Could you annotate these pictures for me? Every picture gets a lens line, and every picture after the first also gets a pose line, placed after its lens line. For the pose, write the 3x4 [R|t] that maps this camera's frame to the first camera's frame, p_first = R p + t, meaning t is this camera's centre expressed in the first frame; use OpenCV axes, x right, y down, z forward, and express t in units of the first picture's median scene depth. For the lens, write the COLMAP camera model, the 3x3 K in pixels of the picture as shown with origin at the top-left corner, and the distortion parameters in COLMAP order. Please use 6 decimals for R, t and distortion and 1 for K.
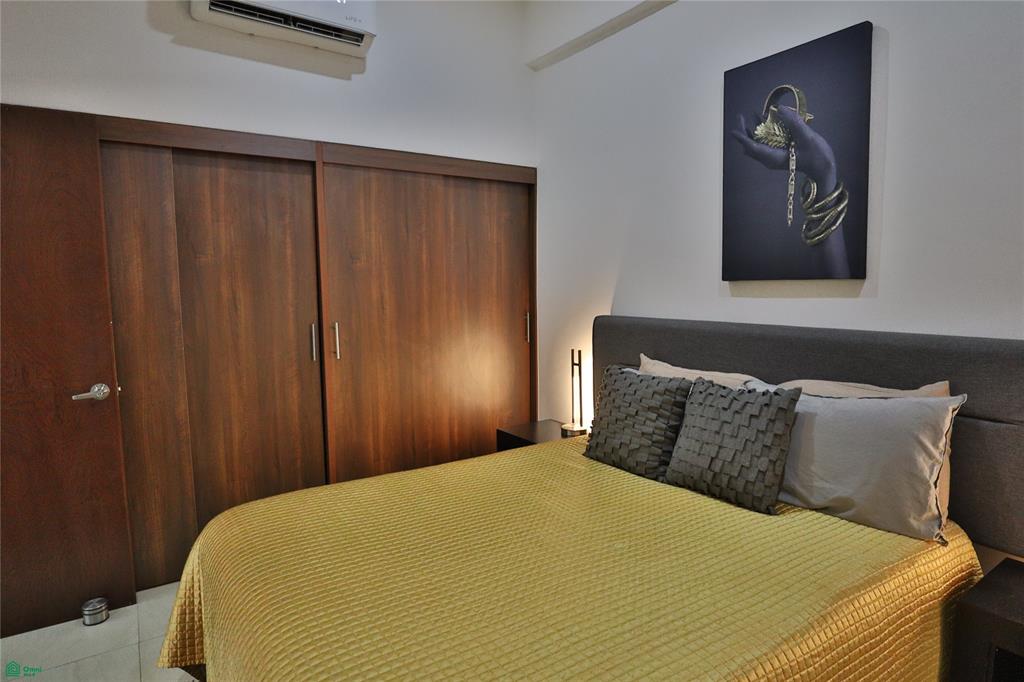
lens RADIAL K [[576.0, 0, 510.3], [0, 576.0, 340.7], [0, 0, 1]] dist [-0.044822, 0.010149]
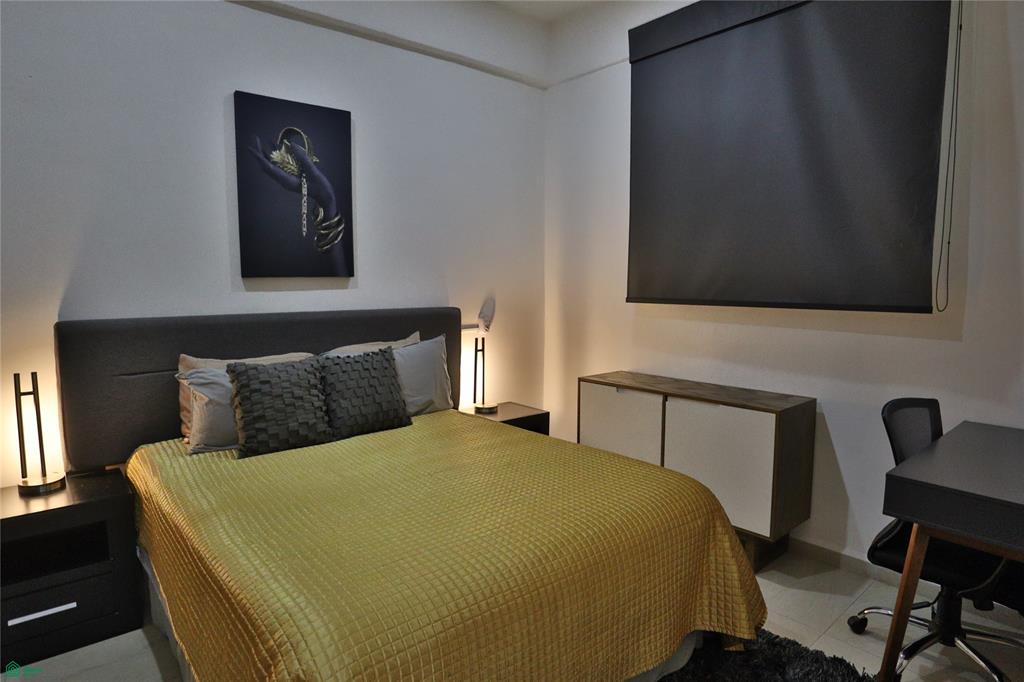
lens RADIAL K [[576.0, 0, 511.5], [0, 576.0, 339.6], [0, 0, 1]] dist [-0.044822, 0.010149]
pose [[-0.099893, -0.097915, 0.990169, -0.922158], [0.095577, 0.989600, 0.107501, -0.061650], [-0.990397, 0.105376, -0.089495, 0.678633]]
